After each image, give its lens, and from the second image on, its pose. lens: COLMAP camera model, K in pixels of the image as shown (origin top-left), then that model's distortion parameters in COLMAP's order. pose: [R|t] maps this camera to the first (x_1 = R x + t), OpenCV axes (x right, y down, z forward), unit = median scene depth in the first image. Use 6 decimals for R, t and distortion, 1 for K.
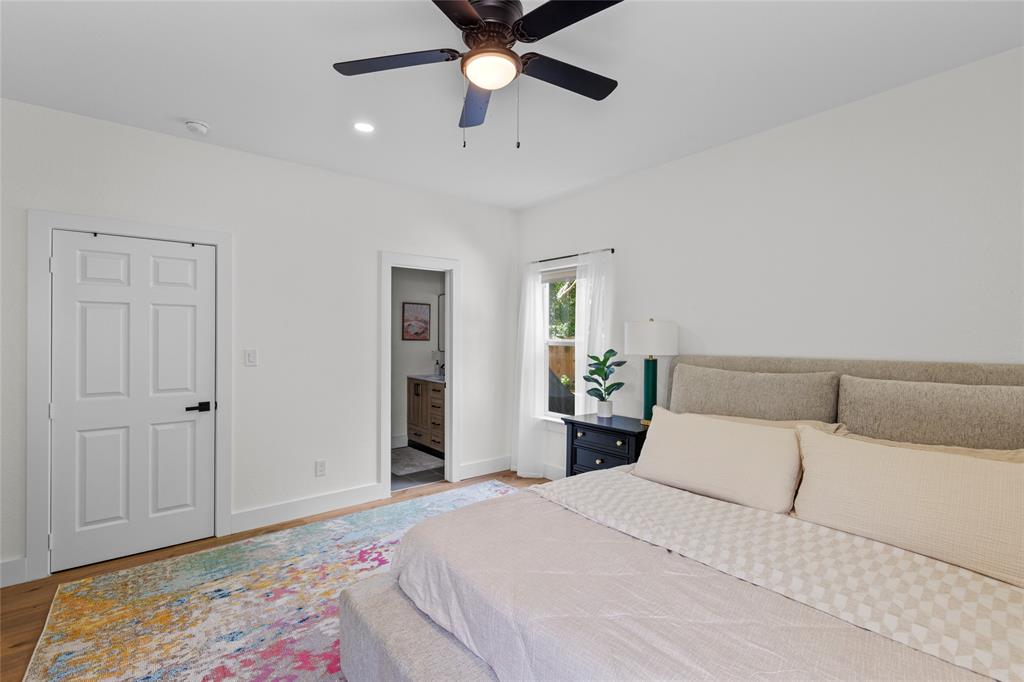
lens RADIAL K [[456.4, 0, 512.0], [0, 456.4, 341.0], [0, 0, 1]] dist [-0.001334, -0.000687]
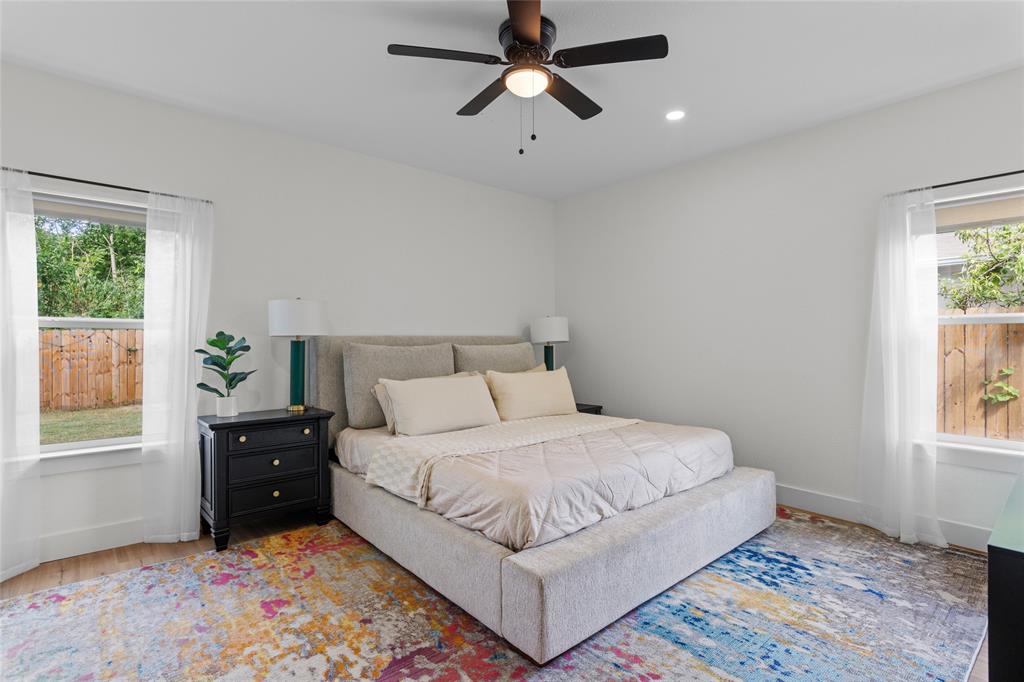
lens RADIAL K [[494.5, 0, 517.8], [0, 494.5, 343.3], [0, 0, 1]] dist [-0.002154, 0.000141]
pose [[-0.032970, -0.009653, 0.999410, -1.164312], [0.006162, 0.999932, 0.009862, 0.059719], [-0.999437, 0.006483, -0.032908, 0.914559]]
